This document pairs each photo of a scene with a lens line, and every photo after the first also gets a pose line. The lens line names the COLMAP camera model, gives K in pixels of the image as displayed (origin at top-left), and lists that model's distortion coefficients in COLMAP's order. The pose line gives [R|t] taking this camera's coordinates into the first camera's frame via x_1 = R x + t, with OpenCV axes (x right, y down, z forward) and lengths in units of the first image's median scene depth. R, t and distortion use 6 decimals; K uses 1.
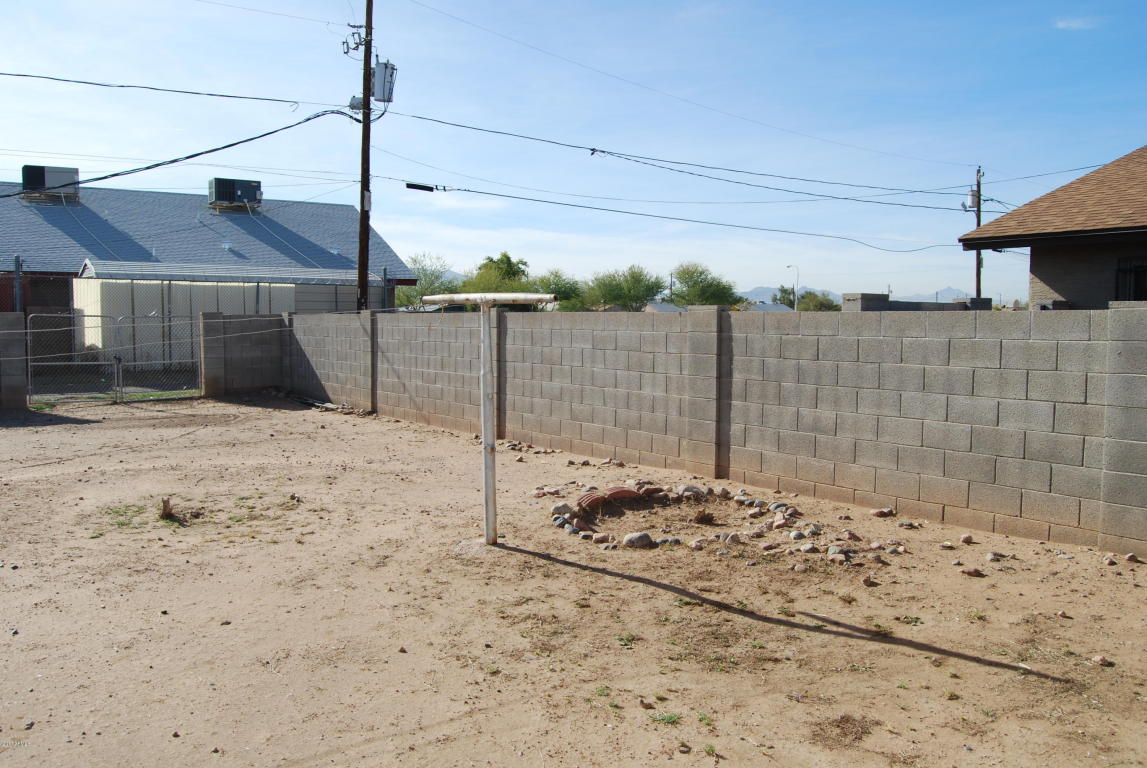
lens RADIAL K [[914.1, 0, 569.5], [0, 914.1, 386.8], [0, 0, 1]] dist [-0.088266, 0.034710]
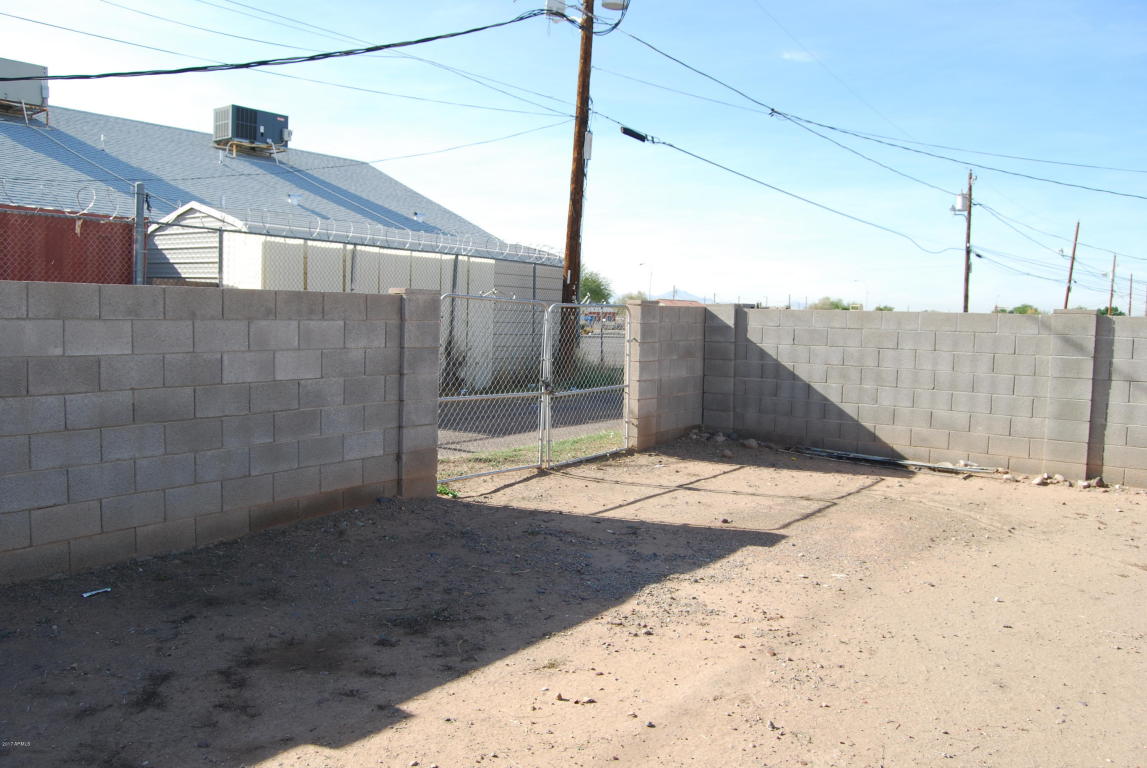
lens RADIAL K [[914.1, 0, 576.3], [0, 914.1, 379.7], [0, 0, 1]] dist [-0.088266, 0.034710]
pose [[0.957863, 0.001113, 0.287224, -0.430839], [-0.000225, 0.999995, -0.003124, -0.021896], [-0.287226, 0.002927, 0.957858, 0.329109]]
